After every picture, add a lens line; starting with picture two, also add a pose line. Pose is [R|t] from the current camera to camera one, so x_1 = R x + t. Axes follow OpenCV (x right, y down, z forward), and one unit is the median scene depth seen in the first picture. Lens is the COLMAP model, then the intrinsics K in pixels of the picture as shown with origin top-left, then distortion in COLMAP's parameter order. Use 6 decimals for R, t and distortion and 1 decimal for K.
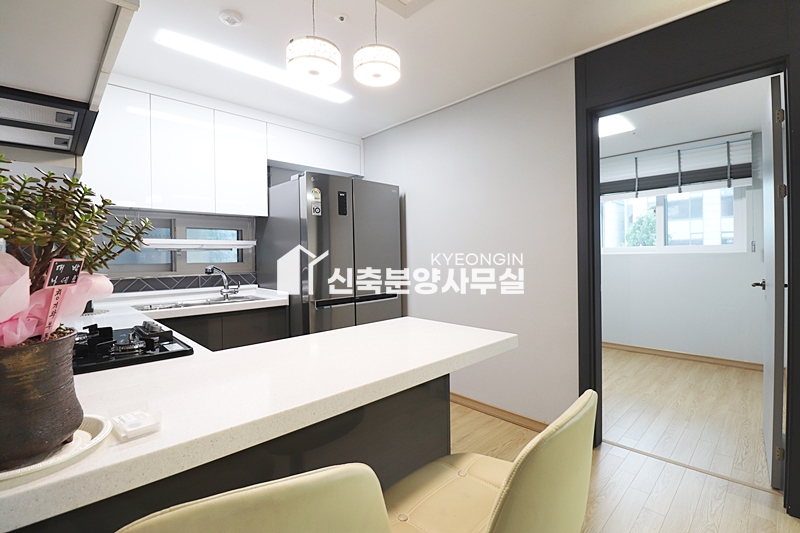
lens RADIAL K [[368.8, 0, 393.3], [0, 368.8, 262.3], [0, 0, 1]] dist [0.003141, -0.000132]
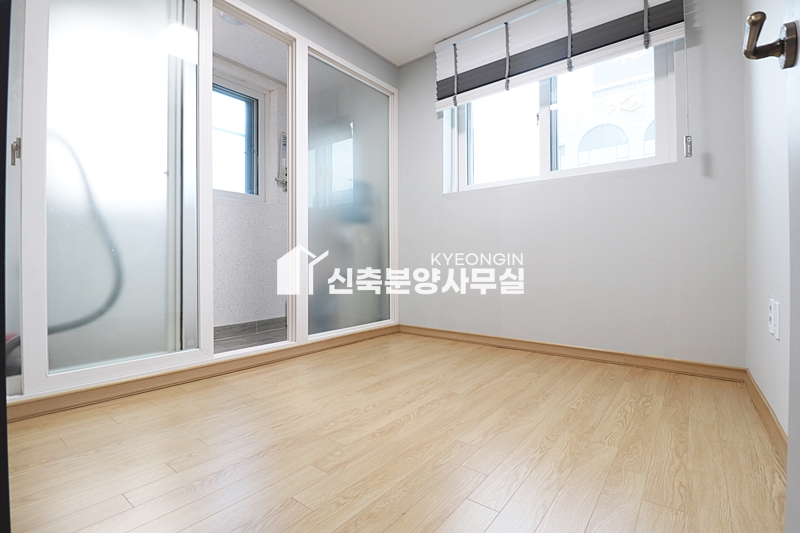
lens RADIAL K [[368.8, 0, 381.6], [0, 368.8, 261.8], [0, 0, 1]] dist [0.003141, -0.000132]
pose [[0.994702, 0.007927, 0.102499, 0.462877], [-0.005860, 0.999774, -0.020450, 0.138046], [-0.102638, 0.019741, 0.994523, 0.500692]]
